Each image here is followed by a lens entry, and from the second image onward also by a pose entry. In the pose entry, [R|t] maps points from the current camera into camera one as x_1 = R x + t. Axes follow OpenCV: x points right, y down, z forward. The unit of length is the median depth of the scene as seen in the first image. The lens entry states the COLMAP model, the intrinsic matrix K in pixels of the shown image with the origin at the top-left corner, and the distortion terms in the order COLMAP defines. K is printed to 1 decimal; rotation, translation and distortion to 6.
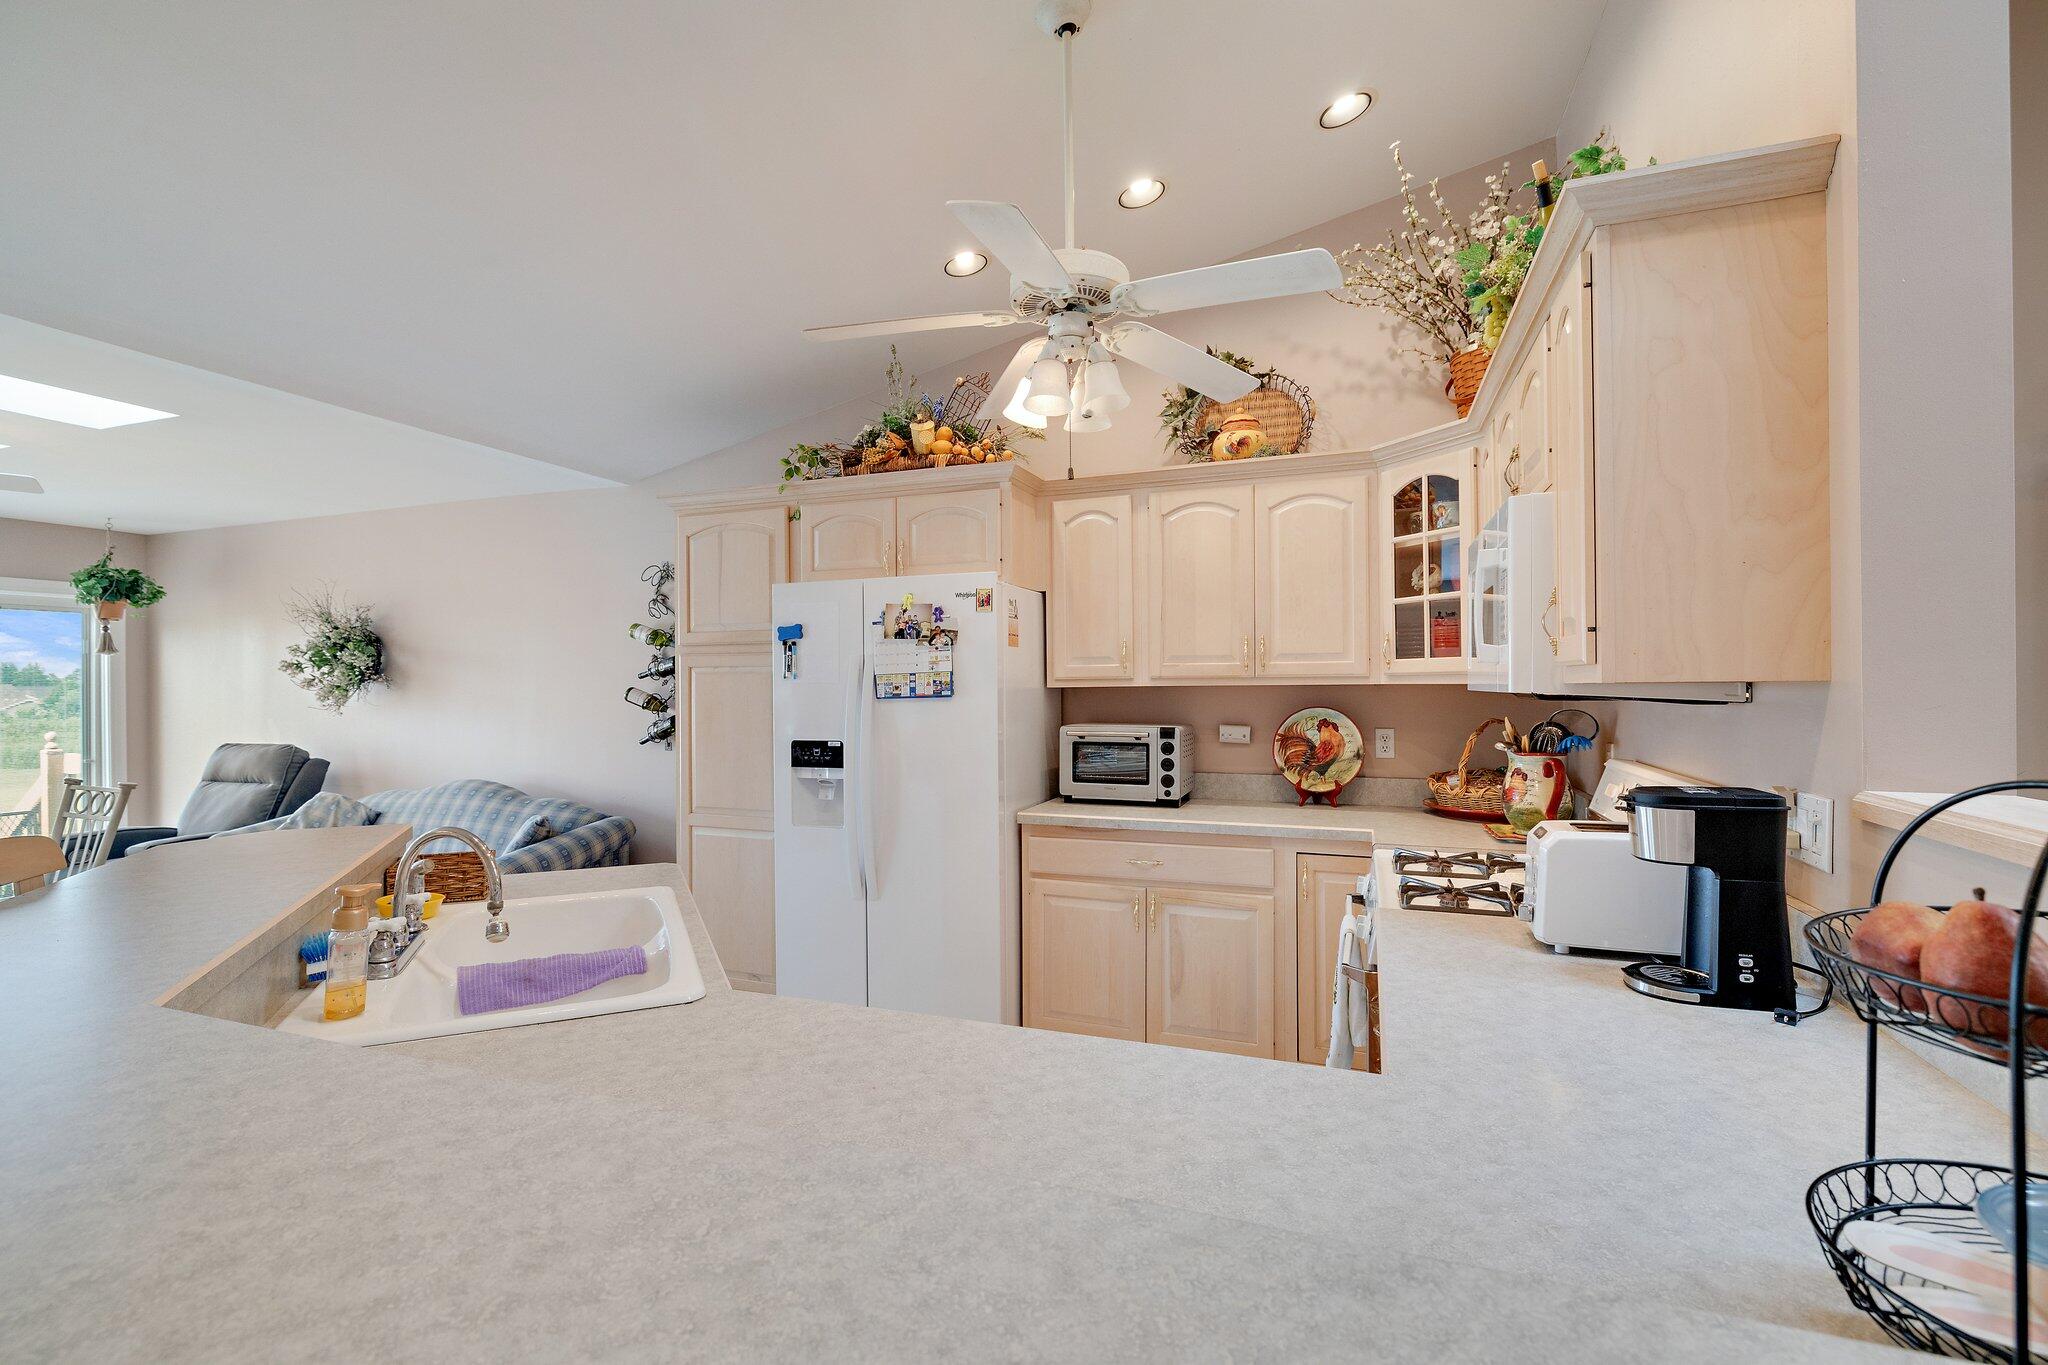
lens RADIAL K [[926.7, 0, 1028.5], [0, 926.7, 683.3], [0, 0, 1]] dist [0.001543, 0.000287]
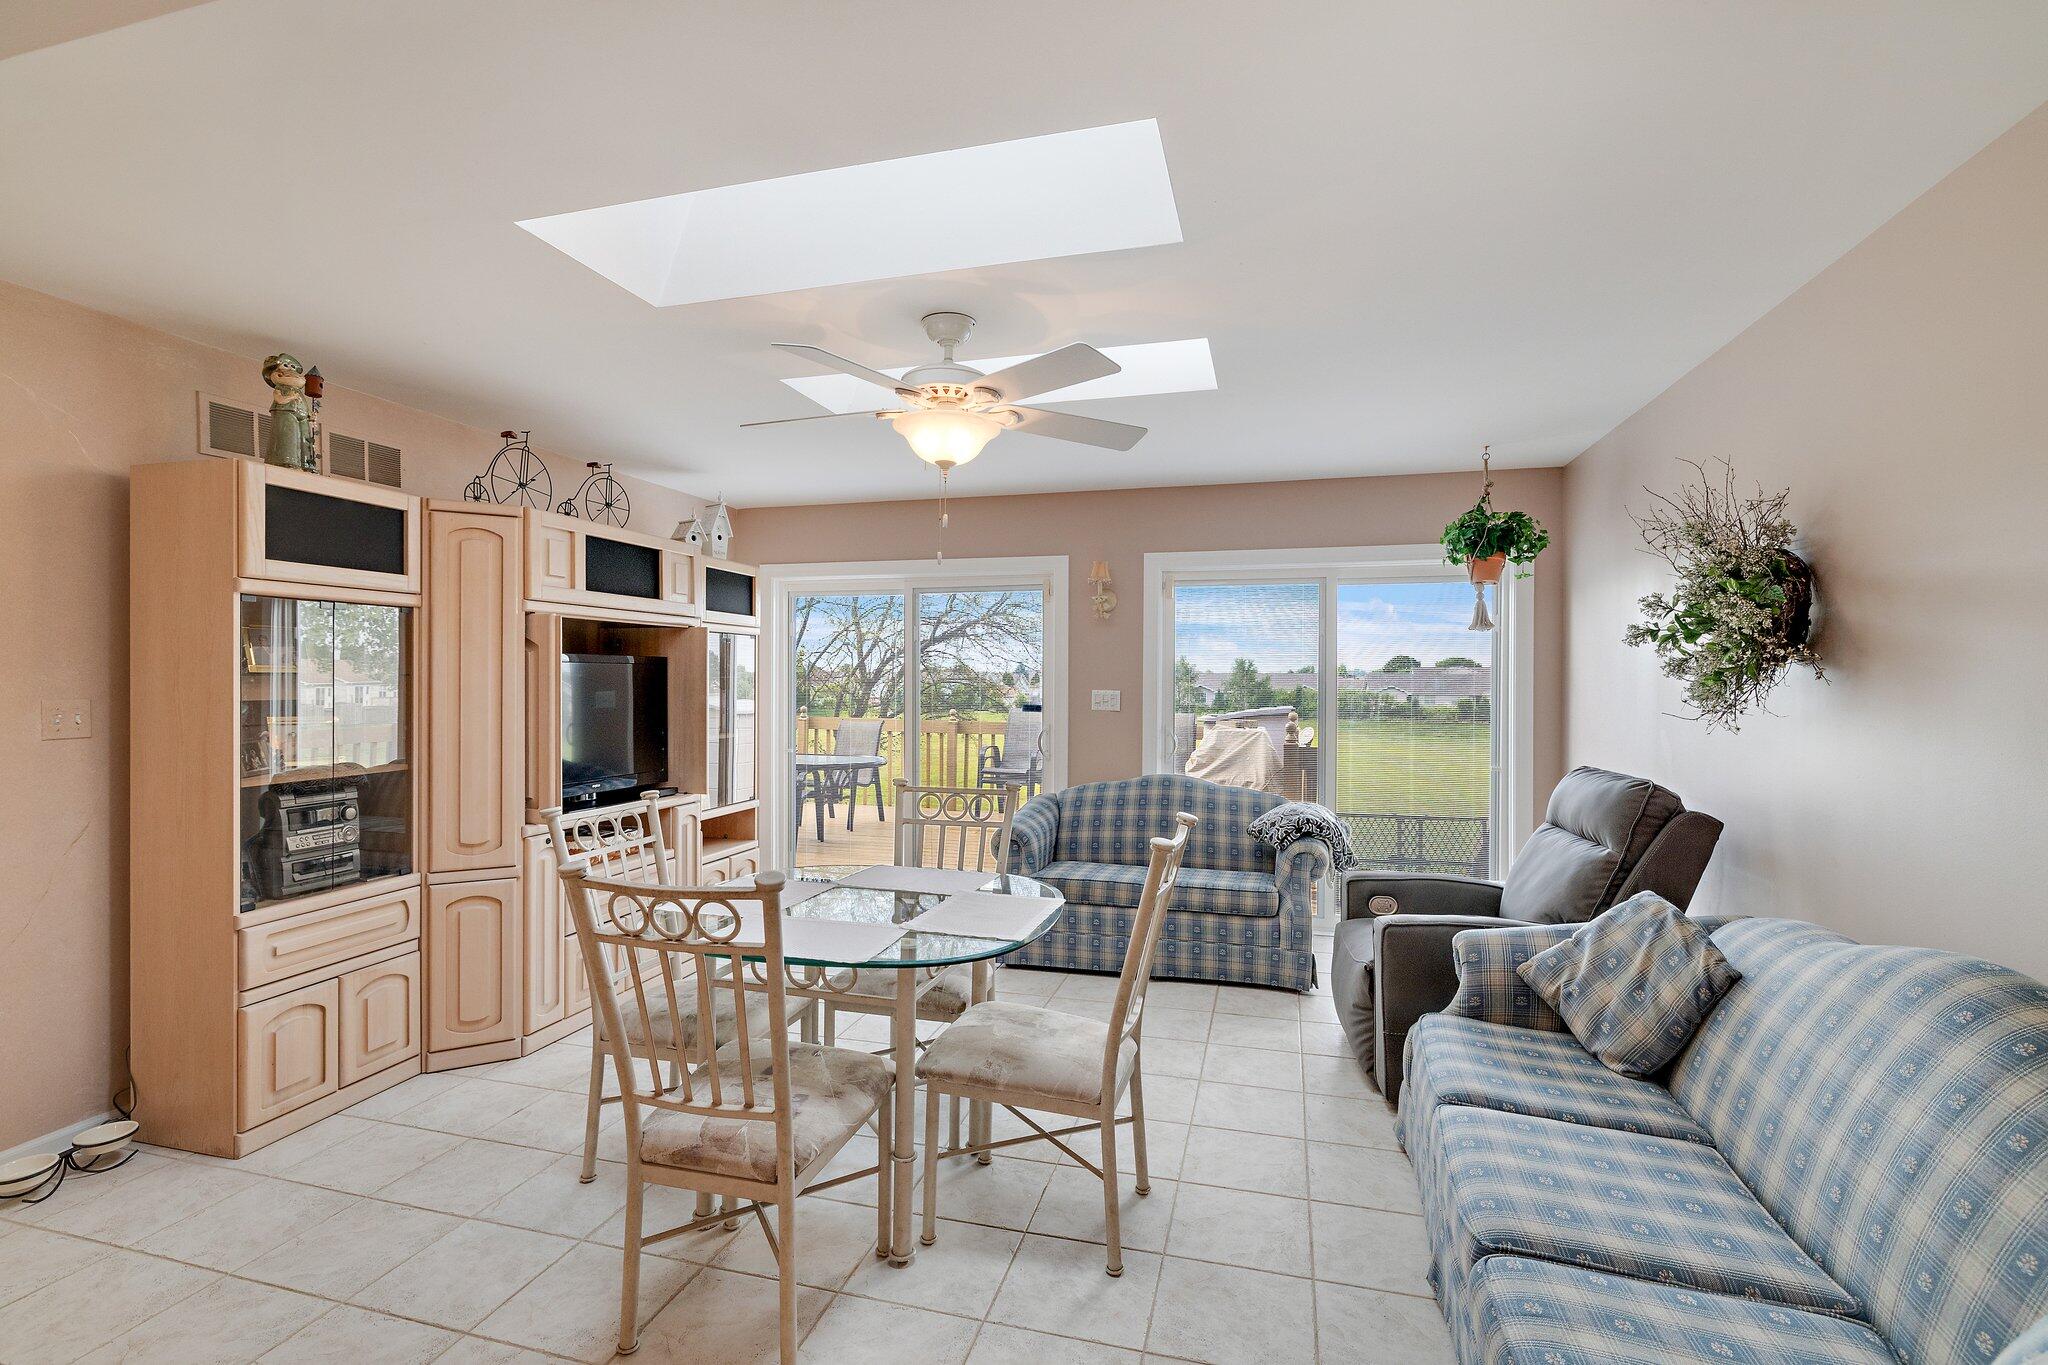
lens RADIAL K [[926.7, 0, 1028.5], [0, 926.7, 683.3], [0, 0, 1]] dist [0.001543, 0.000287]
pose [[0.069262, 0.012679, -0.997518, -0.285206], [-0.004495, 0.999913, 0.012397, 0.004097], [0.997588, 0.003625, 0.069313, 0.605861]]
